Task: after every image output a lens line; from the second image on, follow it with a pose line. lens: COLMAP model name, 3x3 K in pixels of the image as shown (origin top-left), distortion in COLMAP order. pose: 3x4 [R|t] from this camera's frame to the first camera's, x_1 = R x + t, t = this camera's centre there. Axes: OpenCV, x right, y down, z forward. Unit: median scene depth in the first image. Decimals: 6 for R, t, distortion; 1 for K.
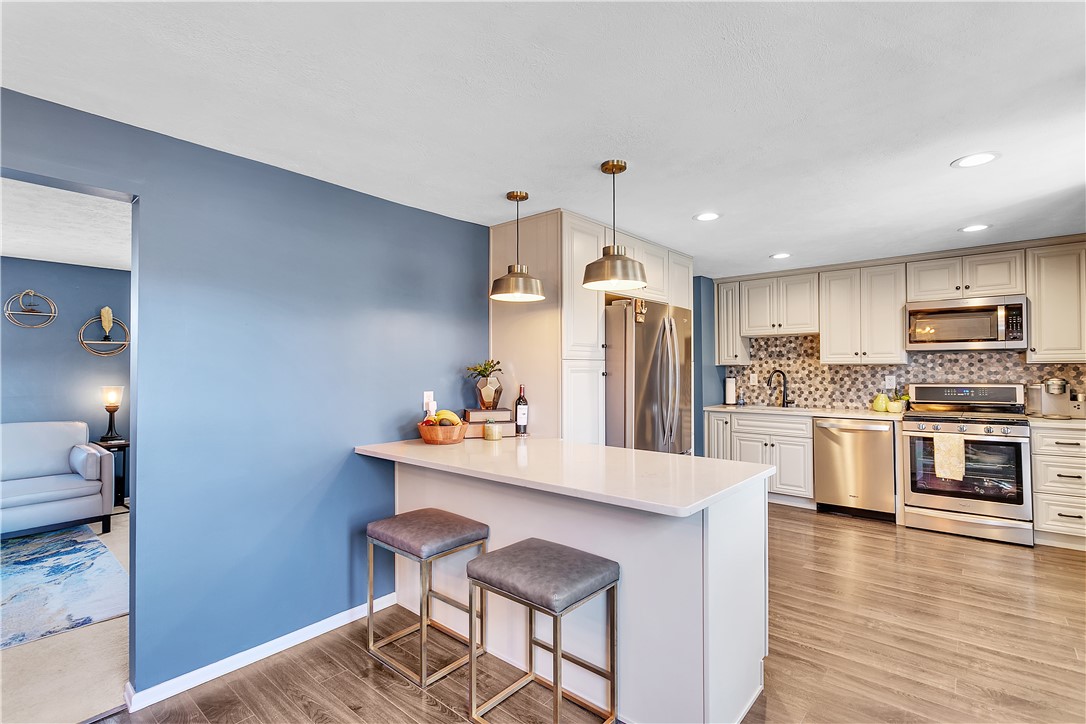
lens RADIAL K [[509.6, 0, 538.0], [0, 509.6, 361.3], [0, 0, 1]] dist [0.000595, 0.000718]
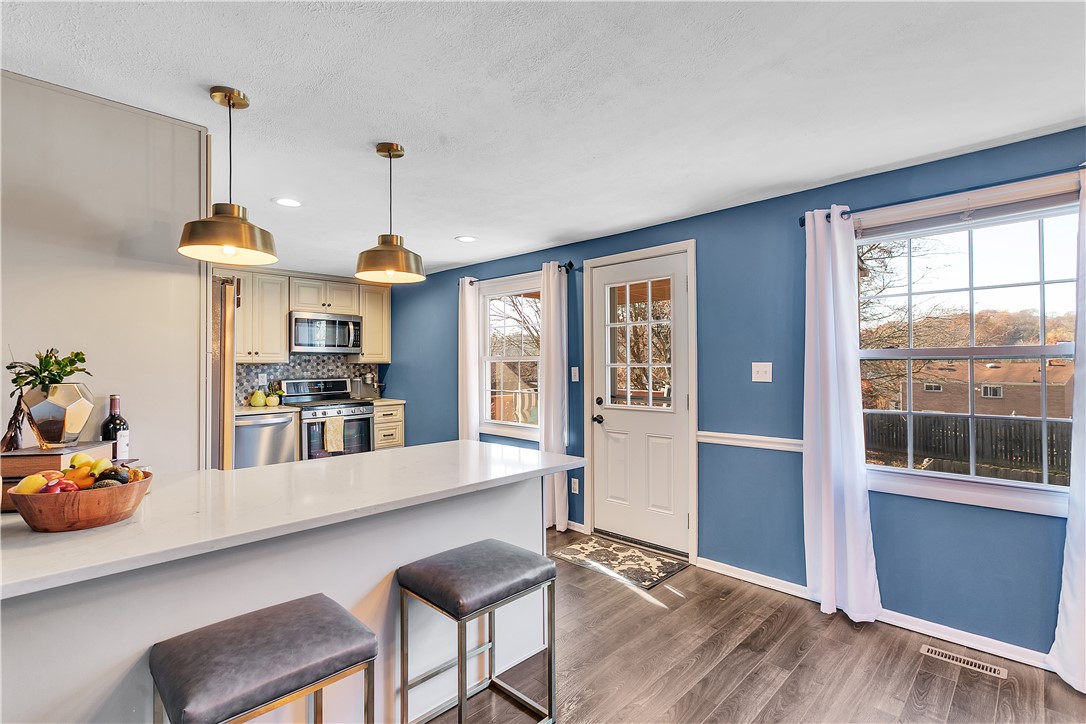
lens RADIAL K [[509.6, 0, 538.0], [0, 509.6, 361.3], [0, 0, 1]] dist [0.000595, 0.000718]
pose [[0.065332, 0.010849, 0.997805, -0.430979], [-0.009598, 0.999901, -0.010244, 0.007889], [-0.997817, -0.008907, 0.065430, 0.374554]]
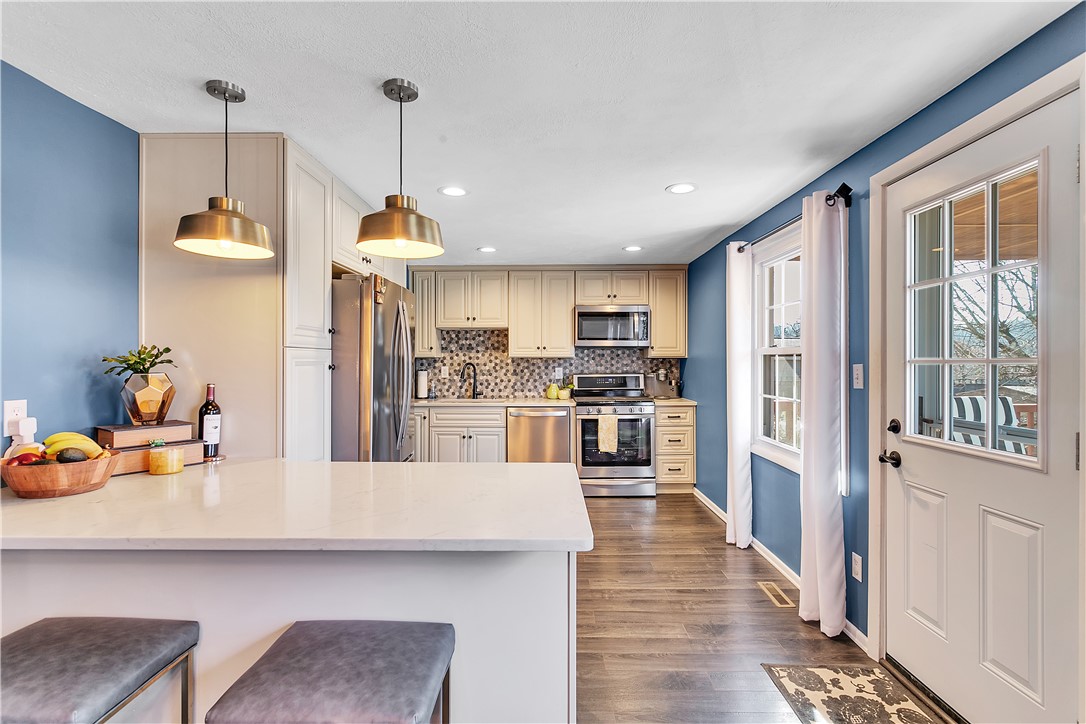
lens RADIAL K [[509.6, 0, 538.0], [0, 509.6, 361.3], [0, 0, 1]] dist [0.000595, 0.000718]
pose [[0.767075, 0.003261, 0.641549, -0.099050], [-0.012200, 0.999880, 0.009505, 0.004000], [-0.641441, -0.015119, 0.767023, 0.164010]]
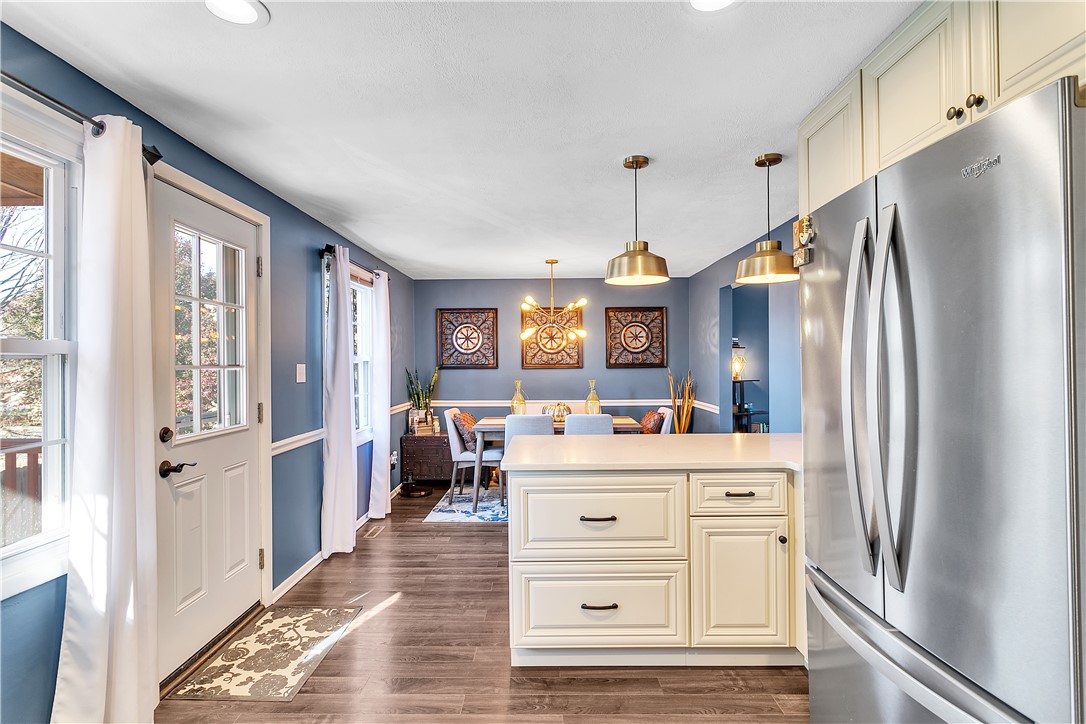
lens RADIAL K [[558.0, 0, 543.0], [0, 558.0, 362.0], [0, 0, 1]] dist [0.000104, 0.000409]
pose [[-0.759575, 0.007643, -0.650375, 0.569622], [0.020920, 0.999701, -0.012685, 0.014112], [0.650083, -0.023241, -0.759508, 0.964928]]
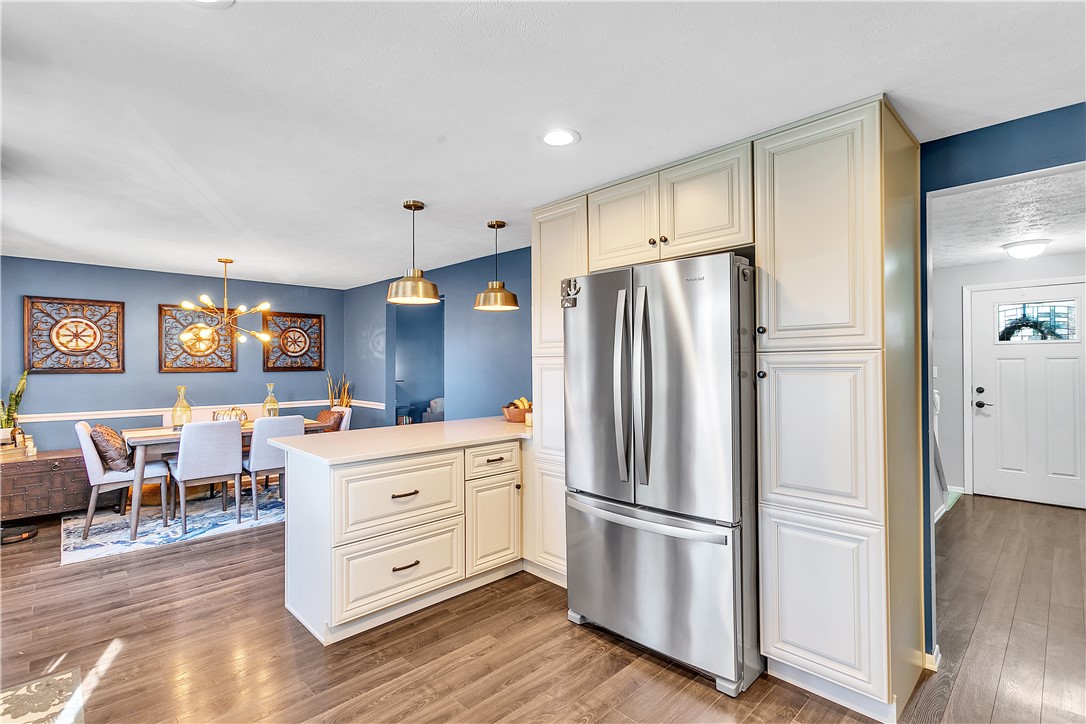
lens RADIAL K [[509.6, 0, 538.0], [0, 509.6, 361.3], [0, 0, 1]] dist [0.000595, 0.000718]
pose [[-0.083007, -0.001226, -0.996548, 0.774381], [0.020827, 0.999779, -0.002965, 0.007107], [0.996331, -0.021001, -0.082963, 0.789722]]
